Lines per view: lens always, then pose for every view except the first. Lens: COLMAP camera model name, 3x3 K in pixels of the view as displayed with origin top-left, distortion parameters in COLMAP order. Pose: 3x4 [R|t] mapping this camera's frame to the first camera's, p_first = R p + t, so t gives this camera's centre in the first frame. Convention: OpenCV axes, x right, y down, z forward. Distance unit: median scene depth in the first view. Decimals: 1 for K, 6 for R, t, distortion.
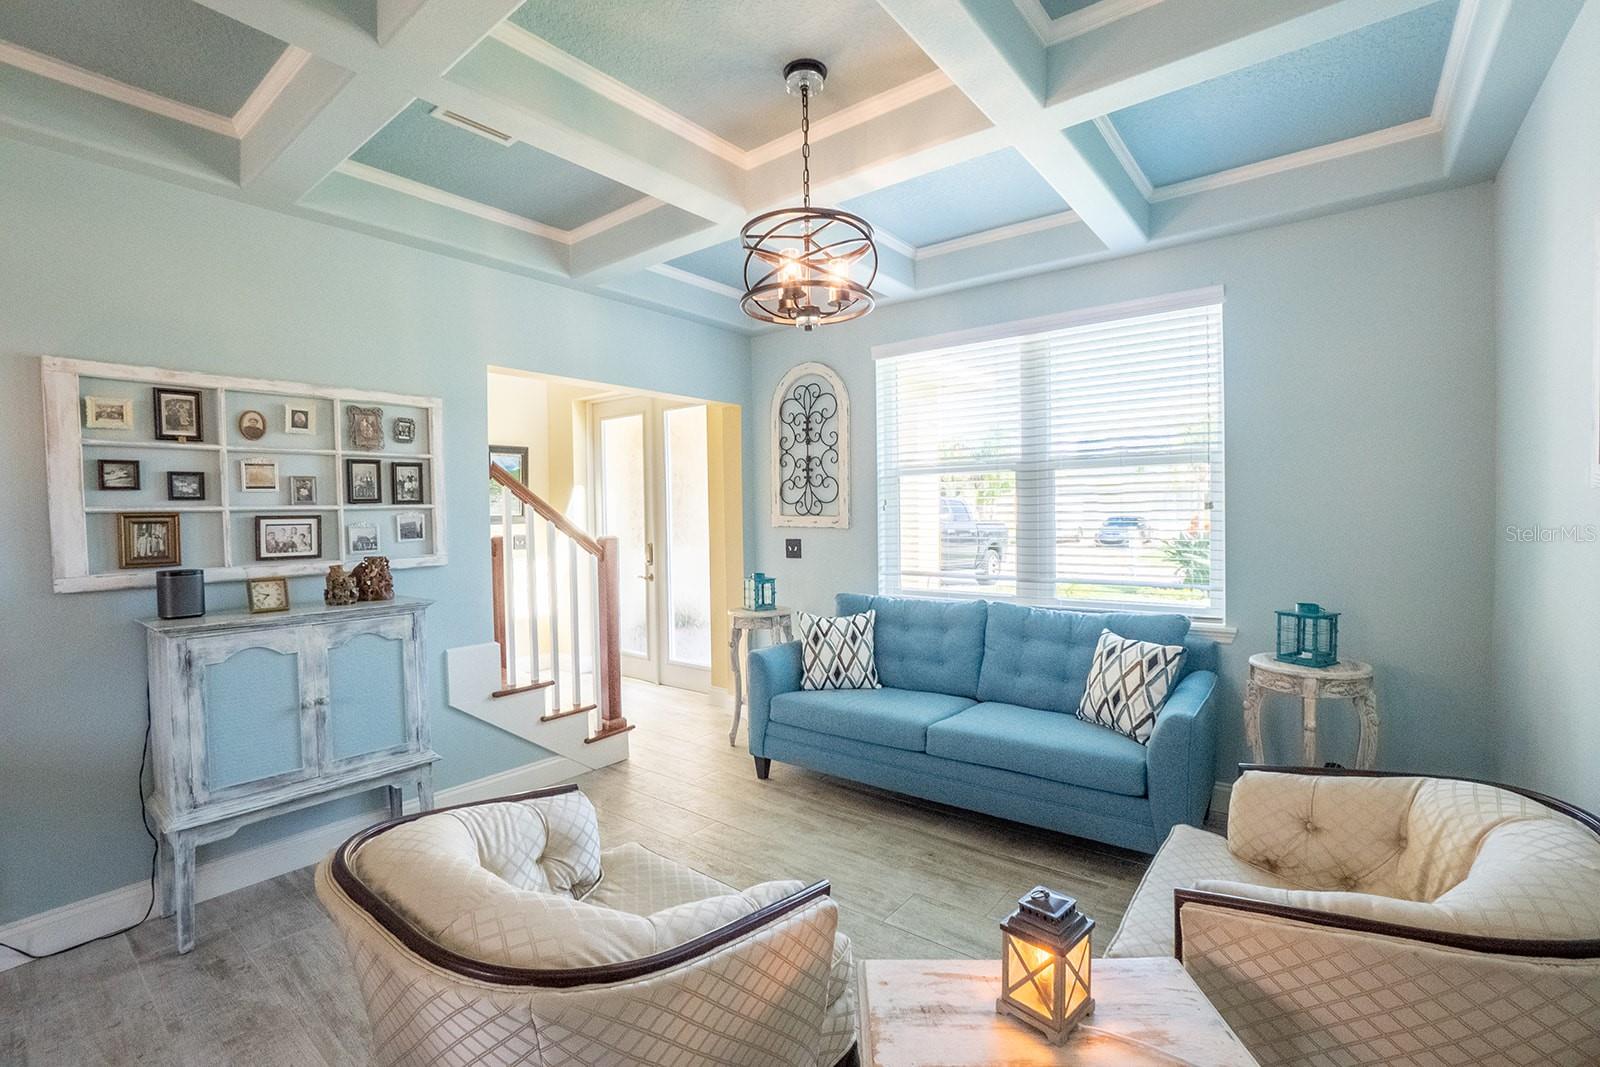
lens RADIAL K [[704.8, 0, 796.9], [0, 704.8, 531.6], [0, 0, 1]] dist [-0.065271, 0.022005]
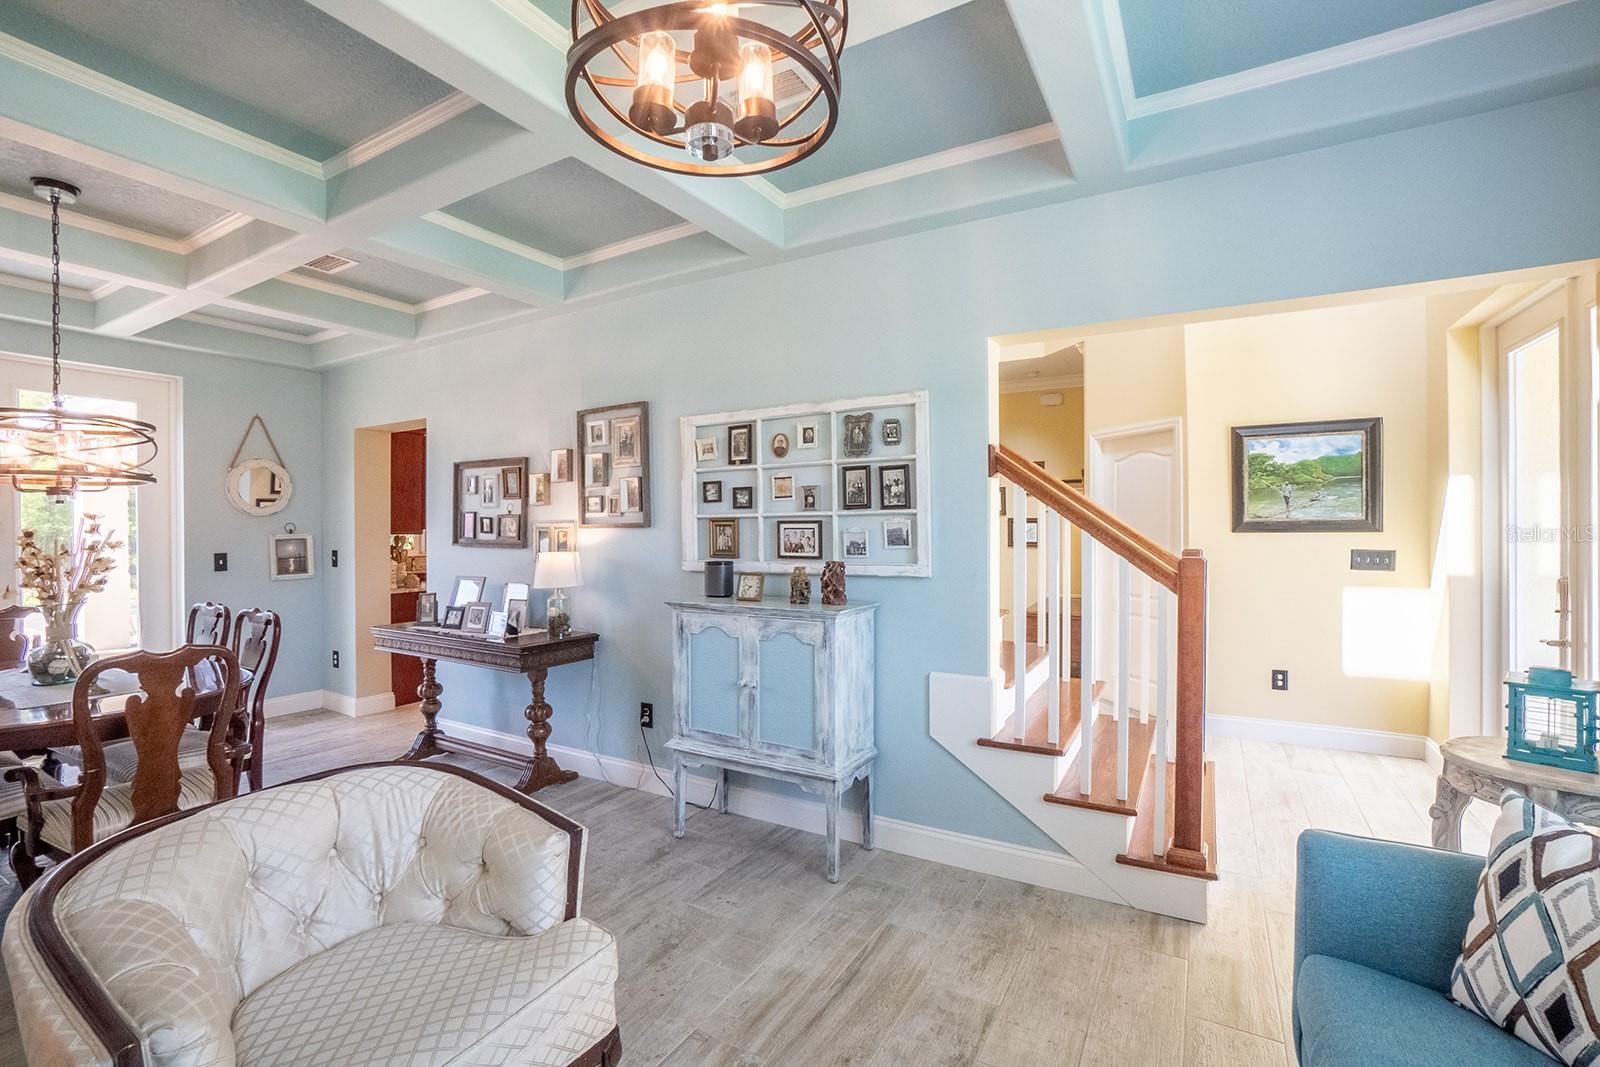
lens RADIAL K [[709.7, 0, 800.6], [0, 709.7, 528.0], [0, 0, 1]] dist [-0.063048, 0.023269]
pose [[0.138194, 0.016753, -0.990263, 0.388451], [-0.022341, 0.999655, 0.013794, -0.024523], [0.990153, 0.020217, 0.138521, 0.747652]]
